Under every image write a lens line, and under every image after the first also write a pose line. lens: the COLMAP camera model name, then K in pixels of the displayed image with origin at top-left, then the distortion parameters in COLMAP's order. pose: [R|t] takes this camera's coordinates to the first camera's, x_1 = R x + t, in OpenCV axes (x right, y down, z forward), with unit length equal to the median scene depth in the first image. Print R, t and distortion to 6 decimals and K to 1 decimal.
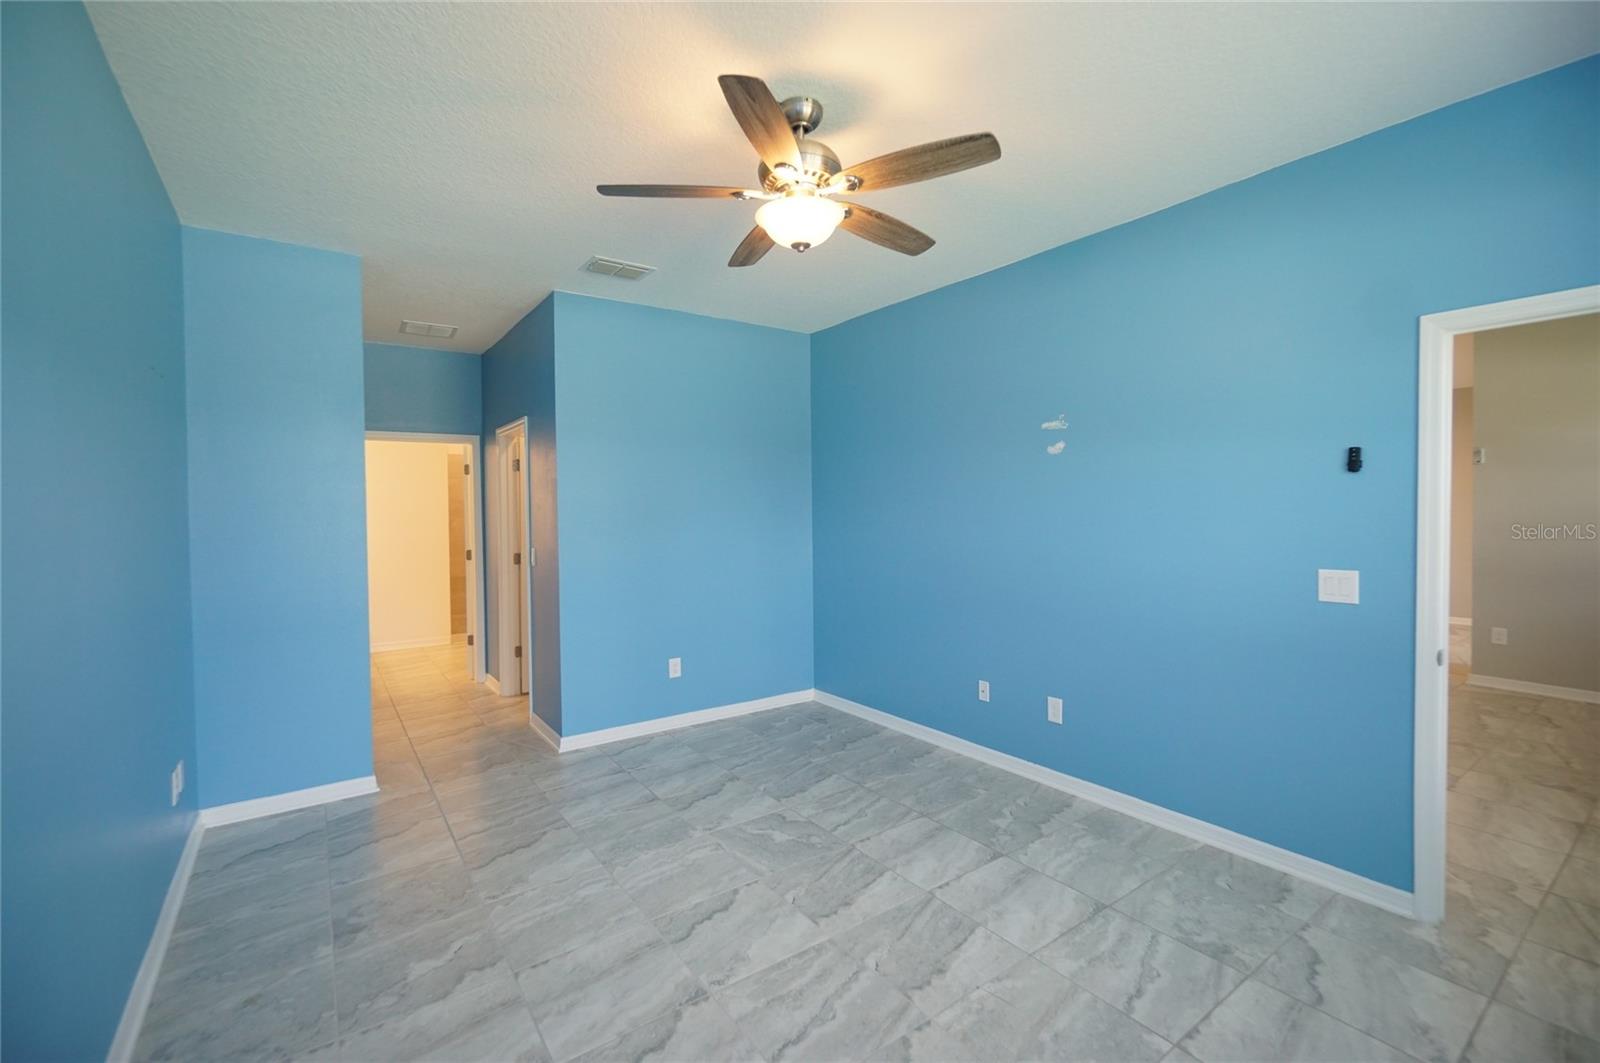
lens RADIAL K [[691.0, 0, 794.3], [0, 691.0, 518.1], [0, 0, 1]] dist [-0.006888, 0.001981]
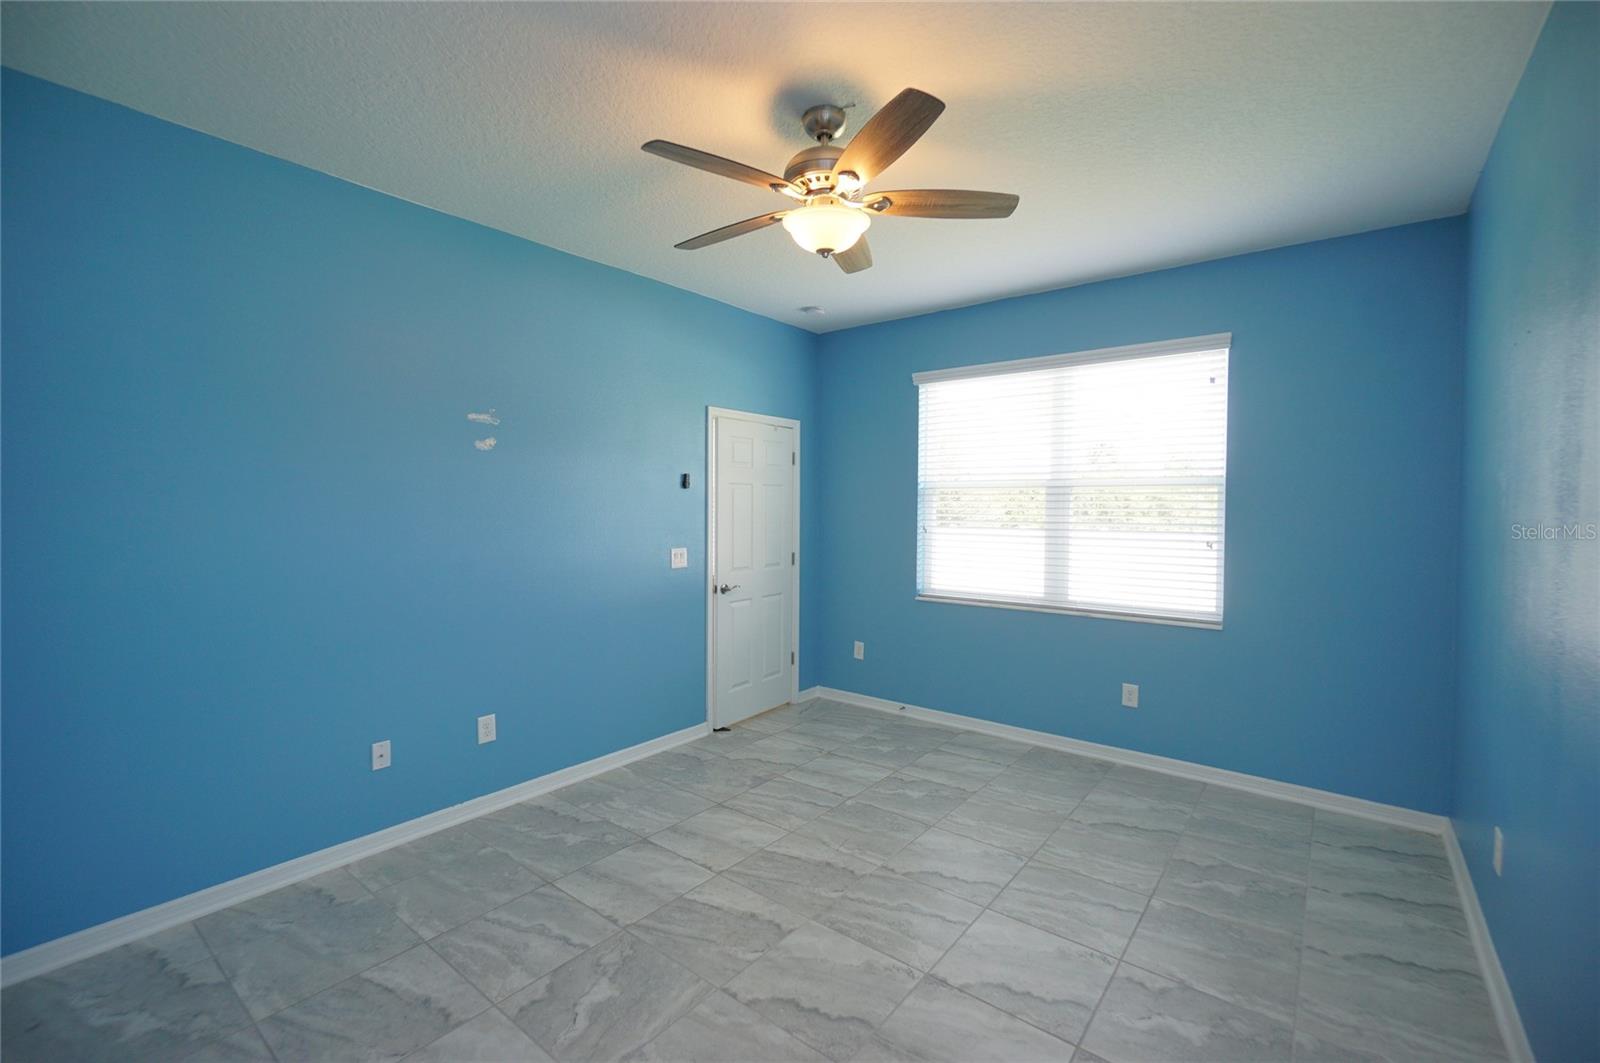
lens RADIAL K [[691.0, 0, 793.9], [0, 691.0, 539.9], [0, 0, 1]] dist [-0.006888, 0.001981]
pose [[-0.277749, -0.039136, 0.959856, -0.756459], [0.012121, 0.998948, 0.044237, -0.012330], [-0.960577, 0.023921, -0.276982, 1.063262]]
